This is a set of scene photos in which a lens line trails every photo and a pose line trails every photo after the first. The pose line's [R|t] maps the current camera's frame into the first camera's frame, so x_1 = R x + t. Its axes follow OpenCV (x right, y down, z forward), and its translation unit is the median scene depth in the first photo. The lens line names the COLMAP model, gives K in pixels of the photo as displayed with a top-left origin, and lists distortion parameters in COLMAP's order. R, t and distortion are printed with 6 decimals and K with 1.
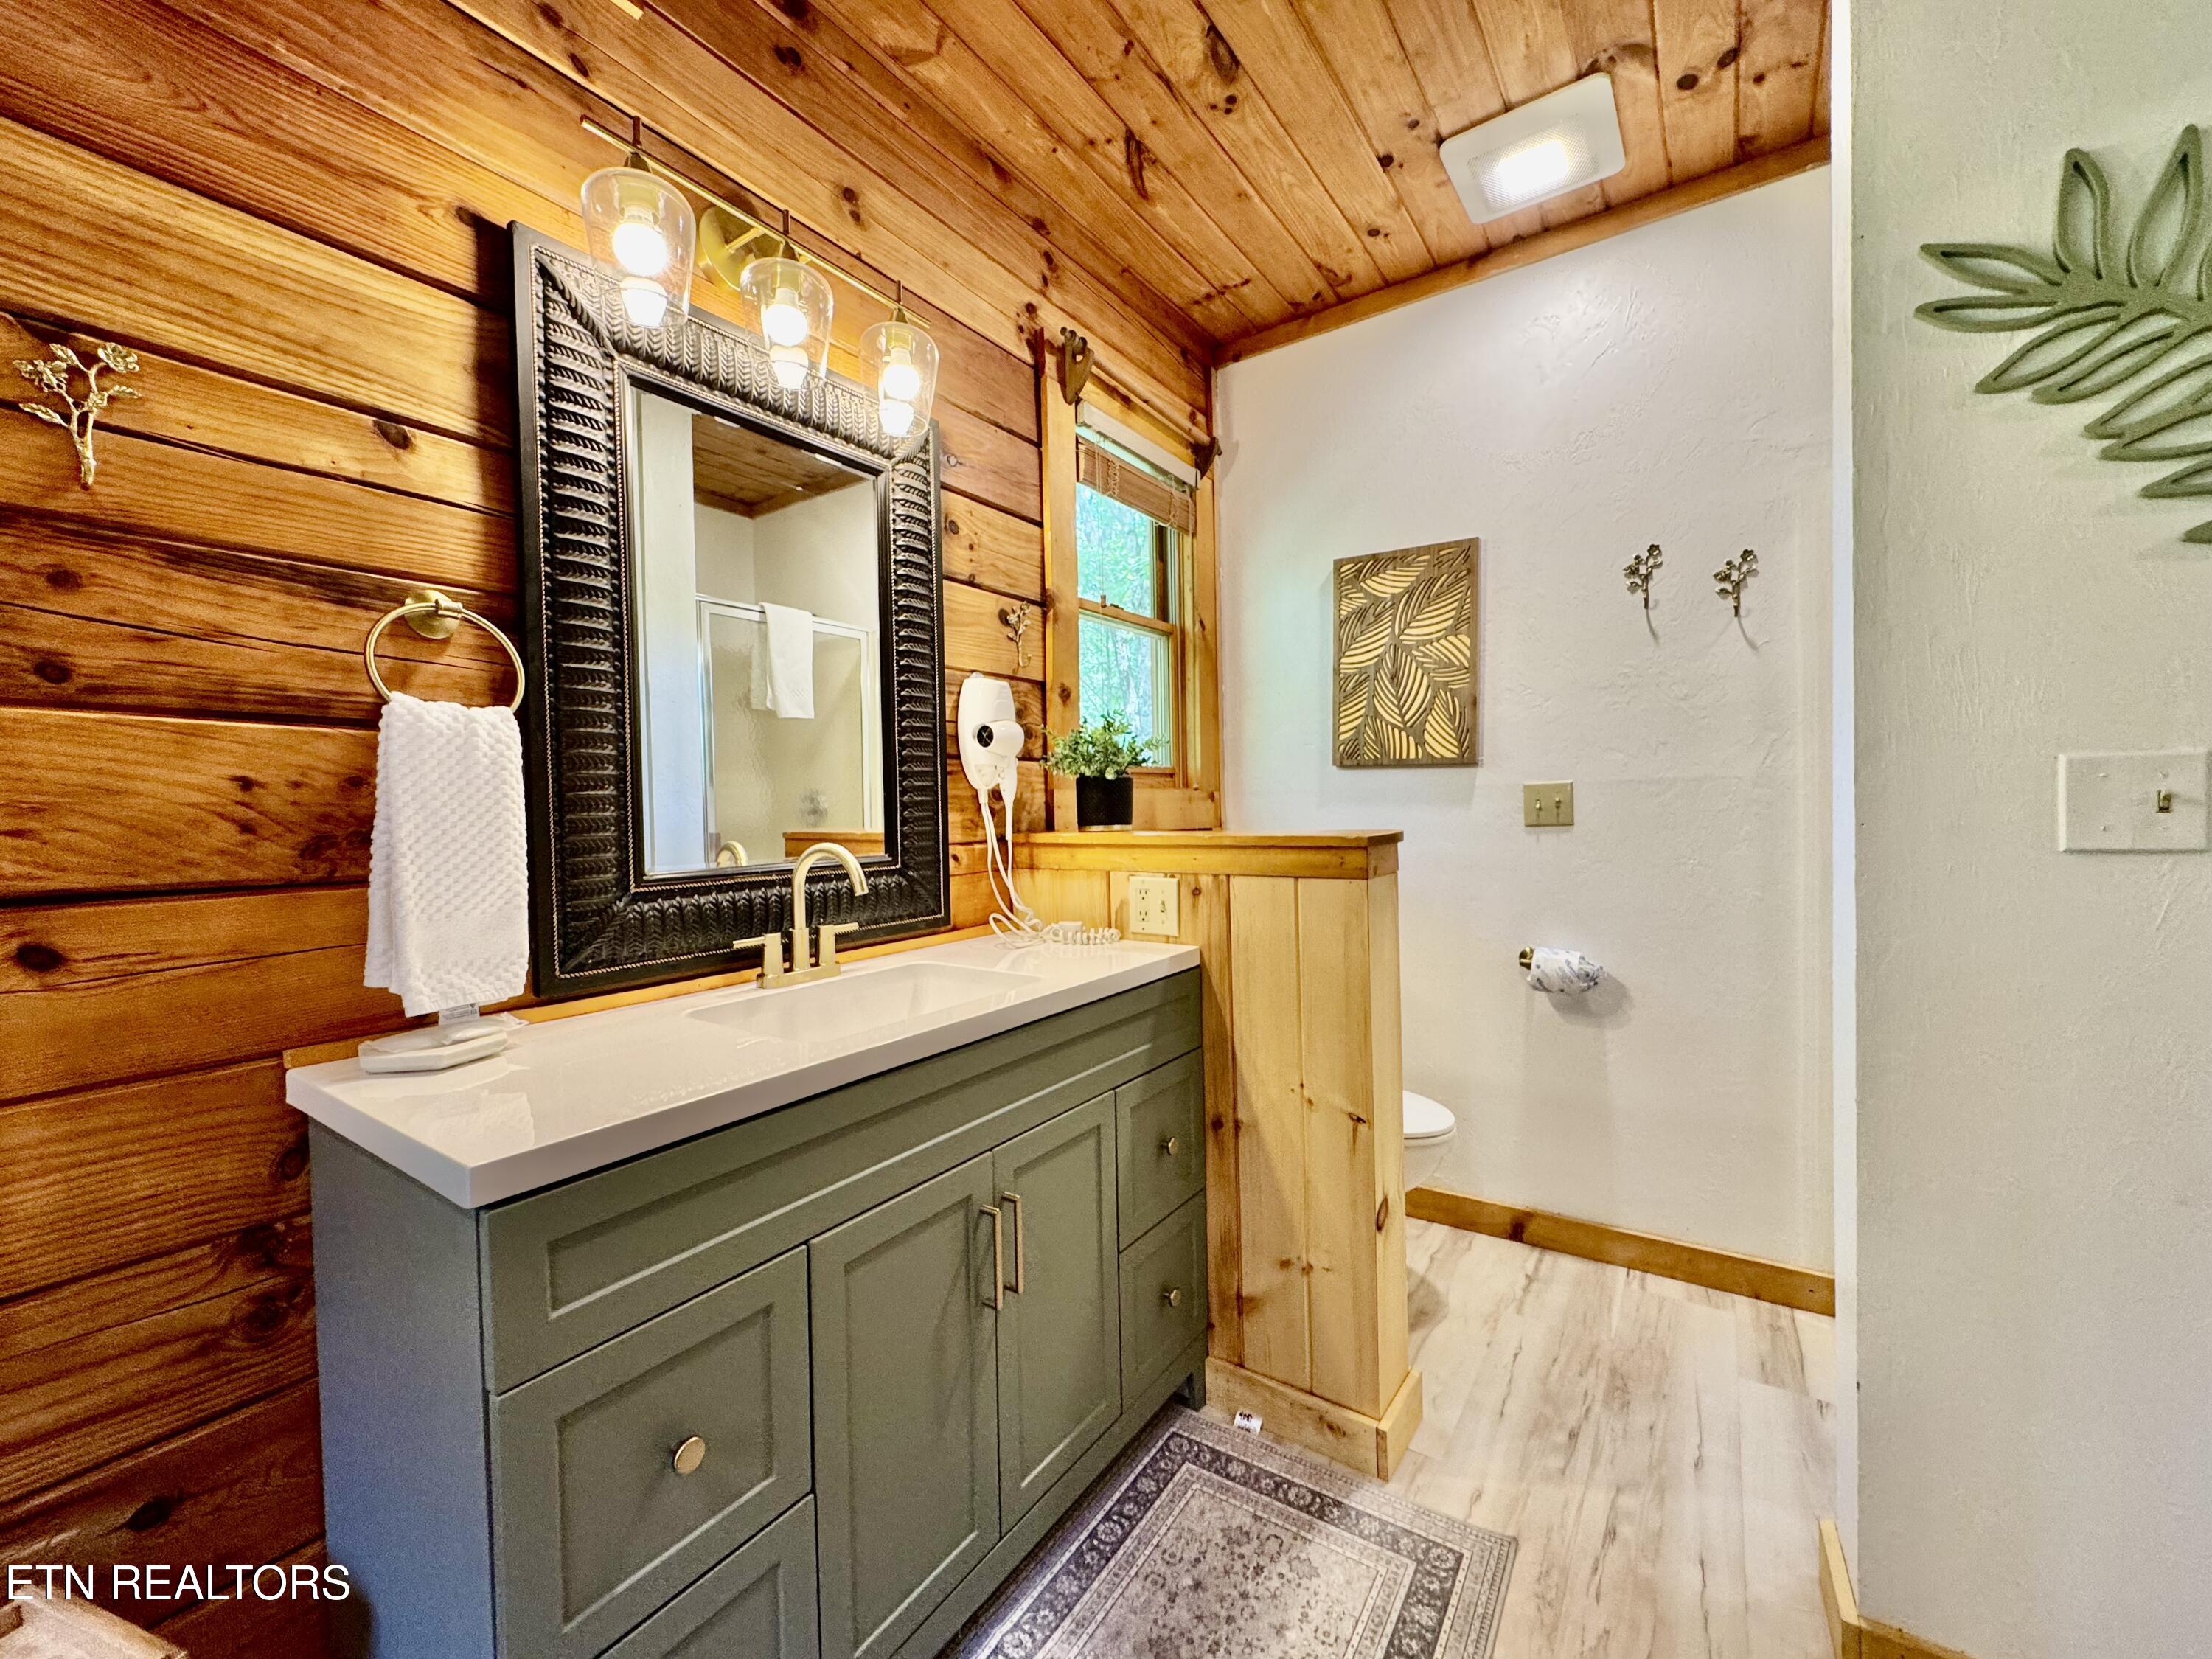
lens RADIAL K [[887.7, 0, 1109.4], [0, 887.7, 824.2], [0, 0, 1]] dist [-0.004152, 0.000568]
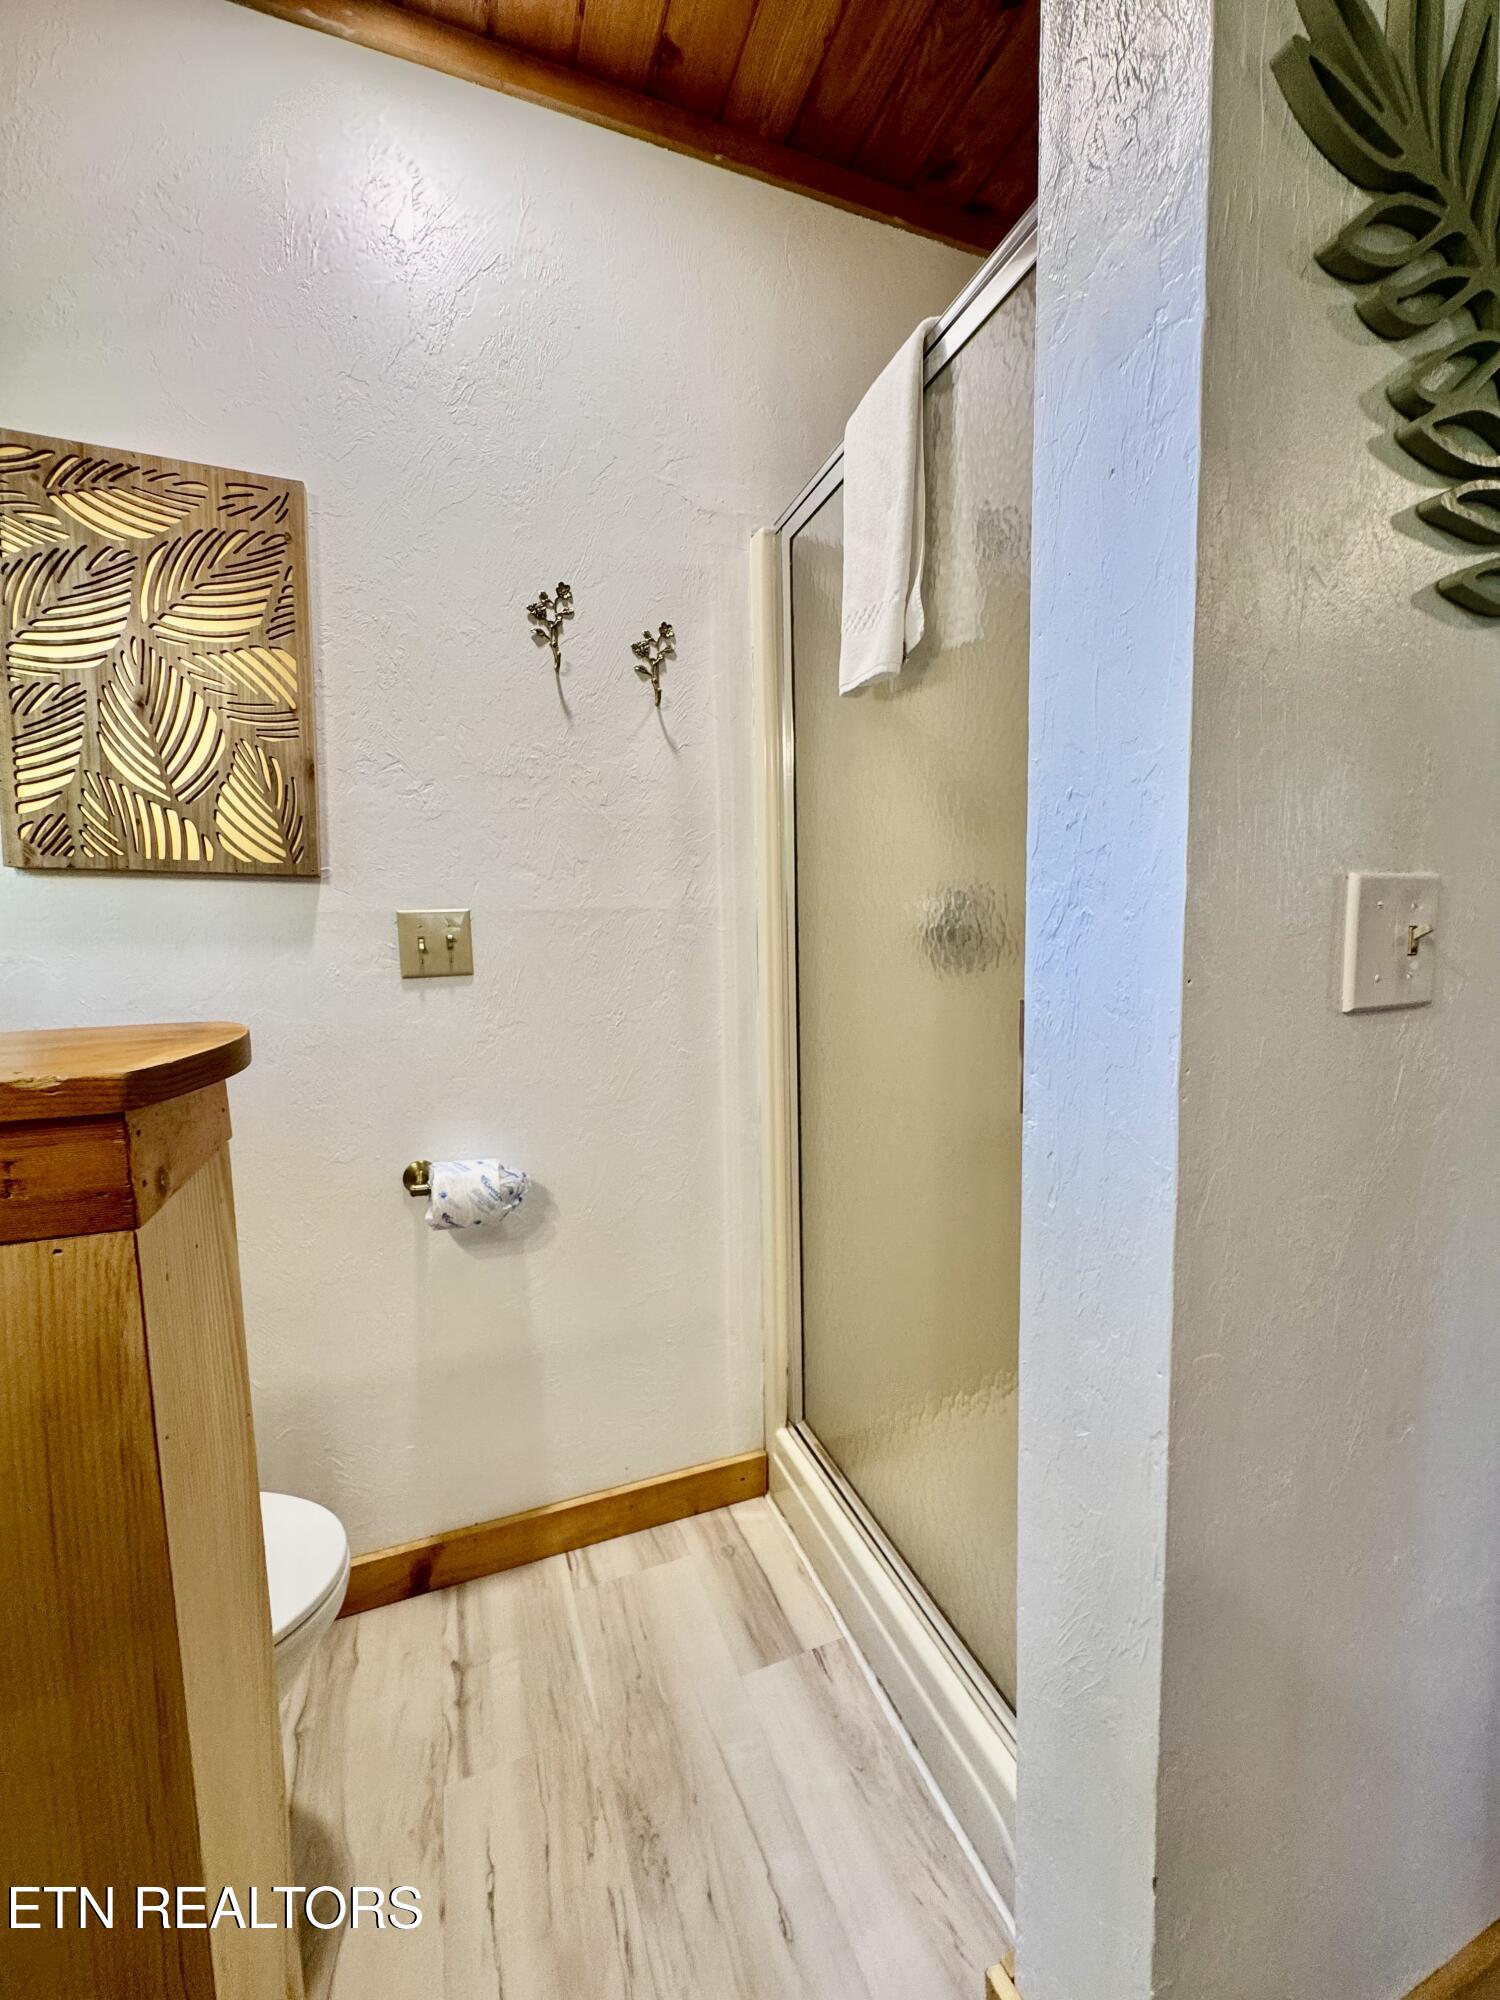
lens RADIAL K [[802.6, 0, 752.9], [0, 802.6, 1001.1], [0, 0, 1]] dist [-0.004152, 0.000568]
pose [[0.564590, -0.064267, 0.822866, 0.139065], [0.021203, 0.997764, 0.063379, -0.013278], [-0.825099, -0.018336, 0.564690, 0.487558]]
